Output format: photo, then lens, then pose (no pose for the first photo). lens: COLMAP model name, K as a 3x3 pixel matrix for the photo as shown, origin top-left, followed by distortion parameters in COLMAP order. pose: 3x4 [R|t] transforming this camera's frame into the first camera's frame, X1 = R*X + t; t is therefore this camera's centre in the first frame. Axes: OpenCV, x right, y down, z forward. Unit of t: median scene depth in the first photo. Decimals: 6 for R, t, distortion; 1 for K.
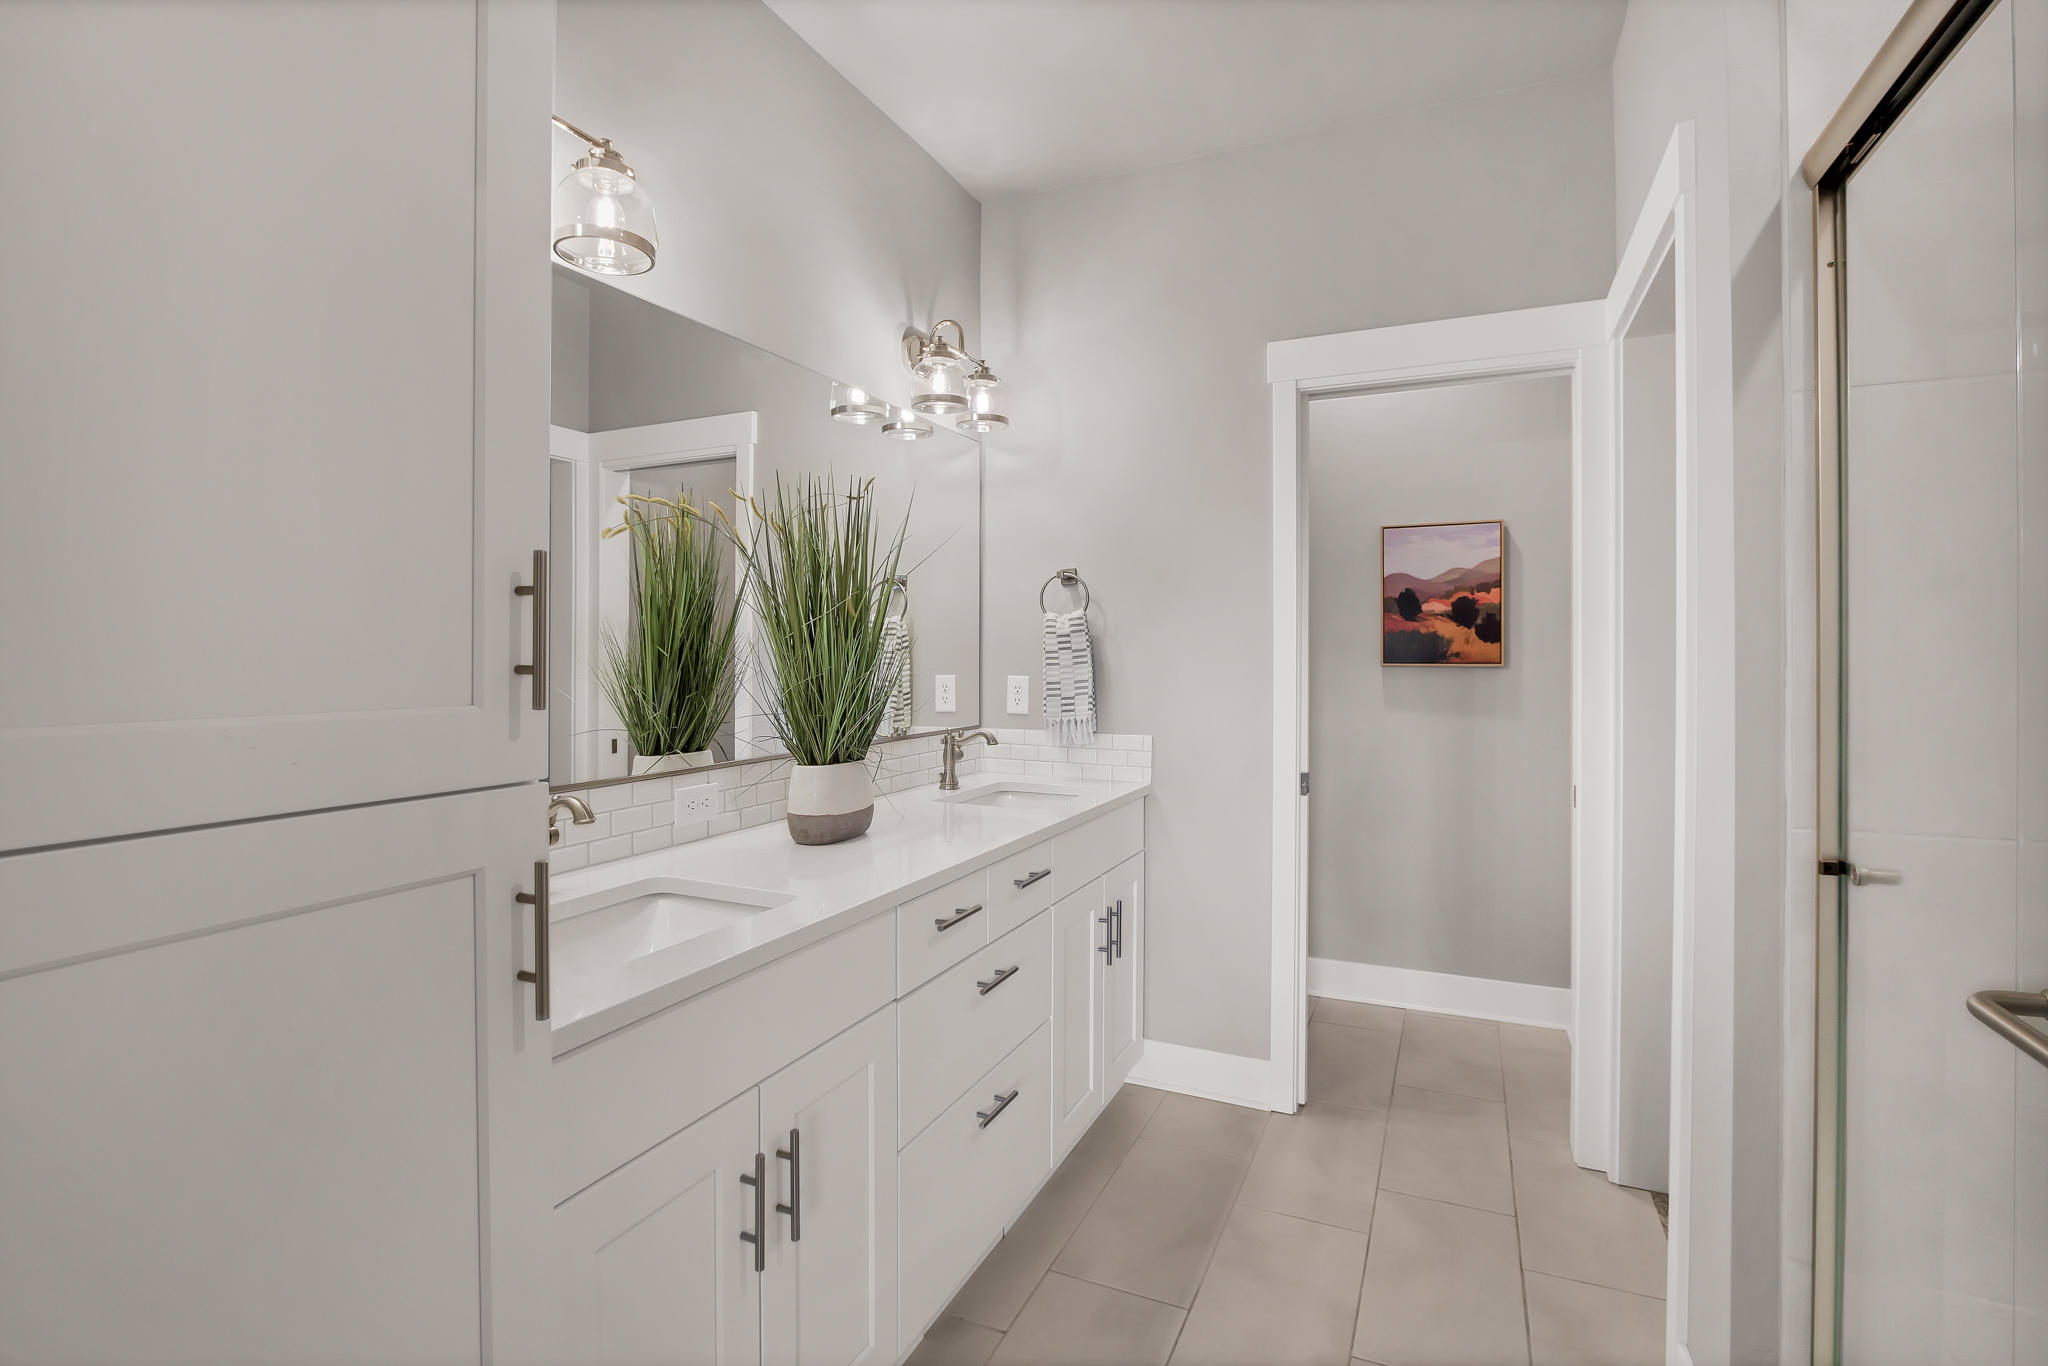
lens RADIAL K [[945.5, 0, 1044.5], [0, 945.5, 656.0], [0, 0, 1]] dist [-0.026765, 0.006106]
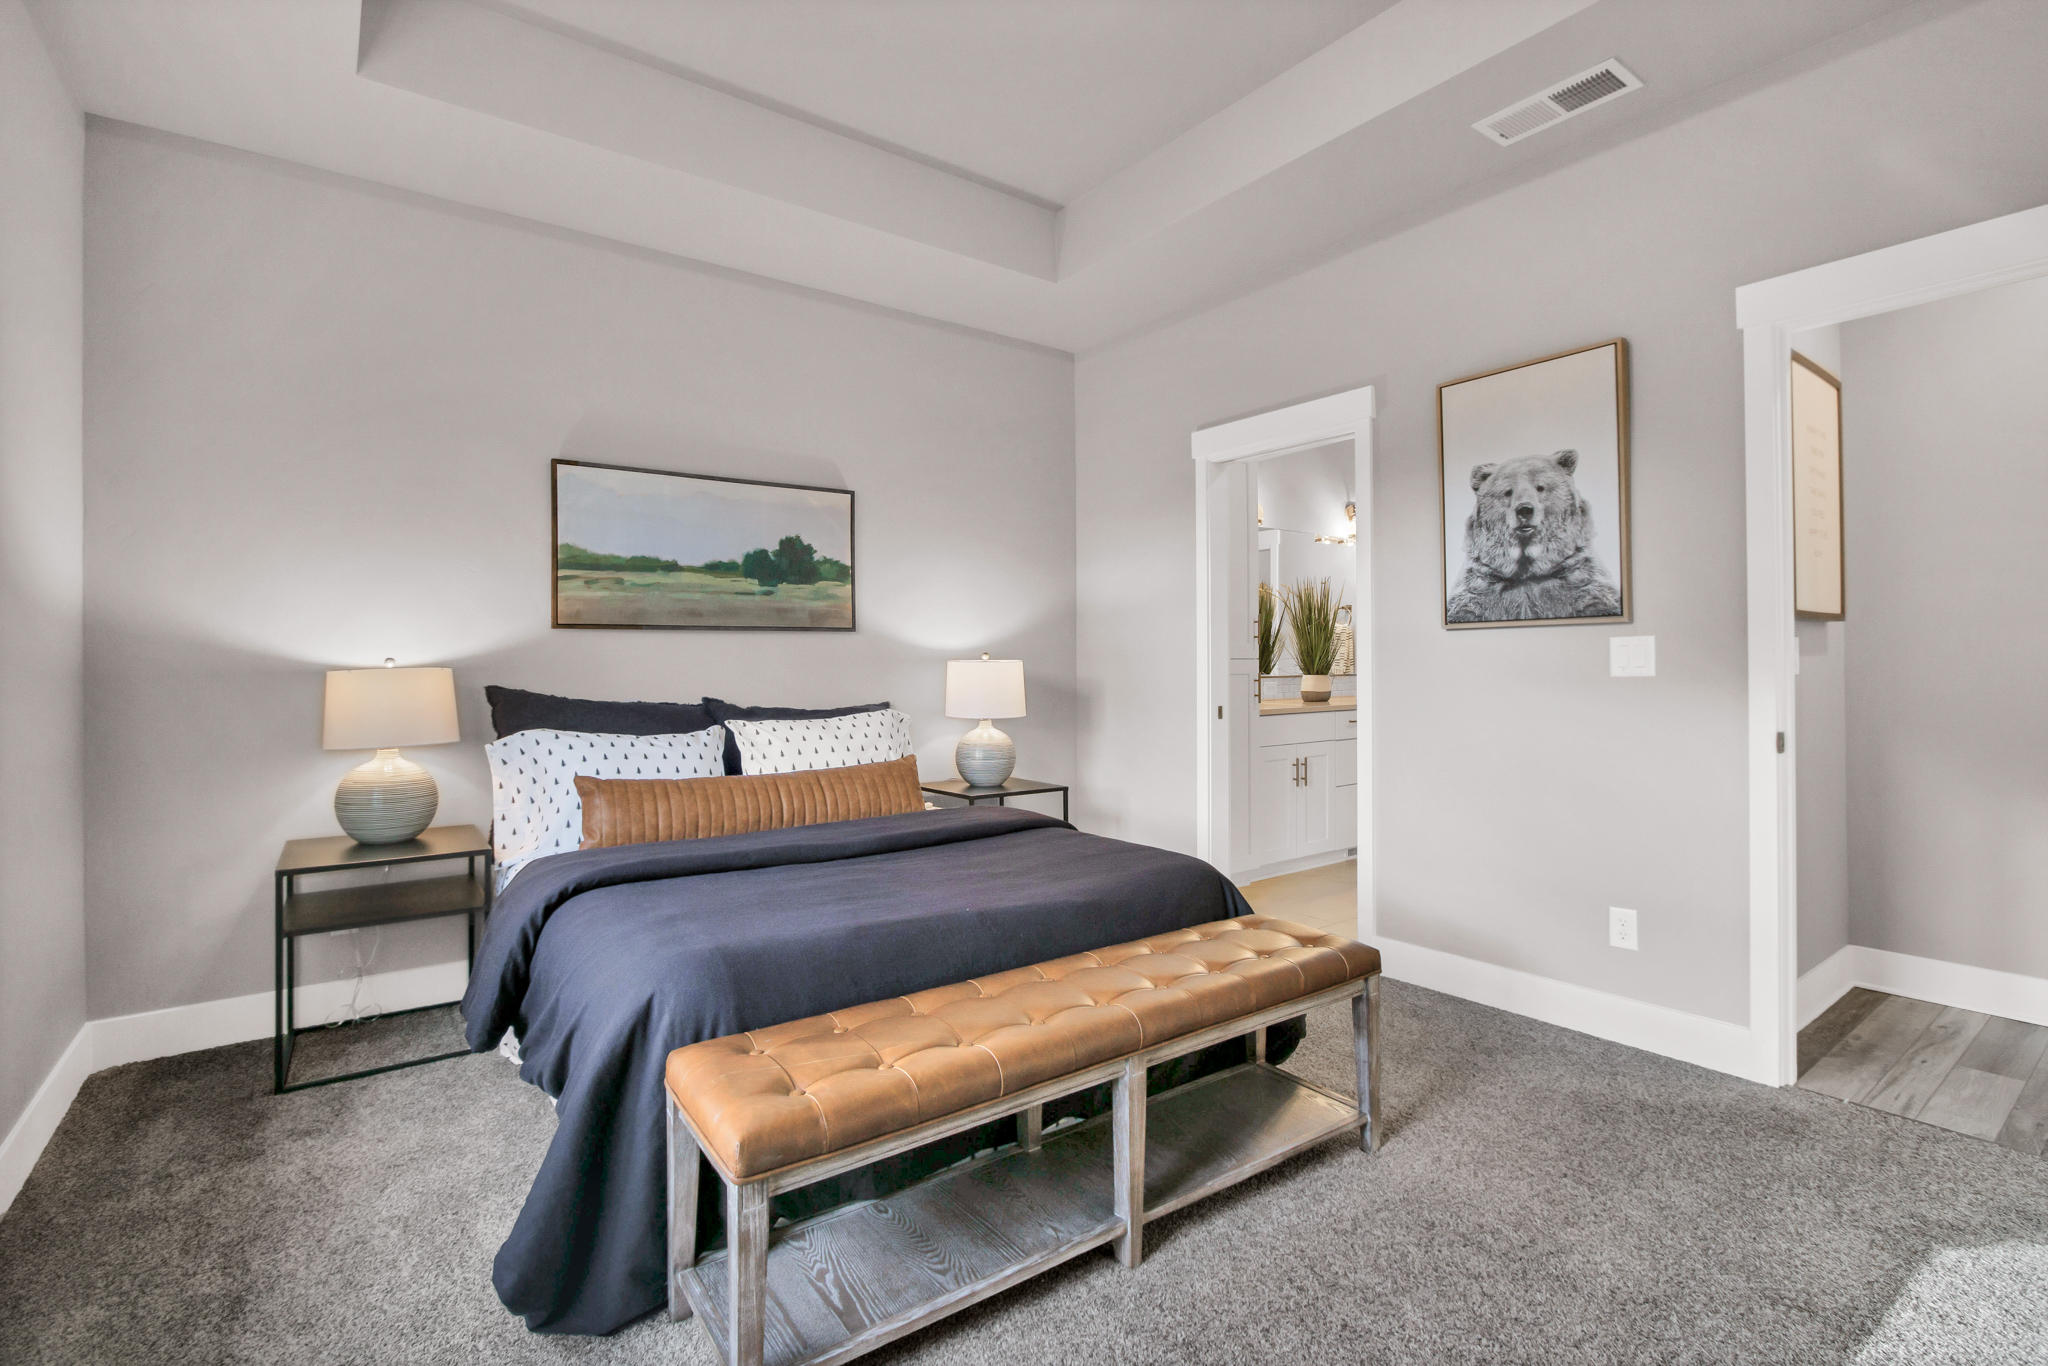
lens RADIAL K [[945.5, 0, 1044.5], [0, 945.5, 656.0], [0, 0, 1]] dist [-0.026765, 0.006106]
pose [[0.873144, -0.011126, -0.487336, 0.463236], [0.007020, 0.999923, -0.010250, 0.077858], [0.487412, 0.005529, 0.873154, -1.958745]]
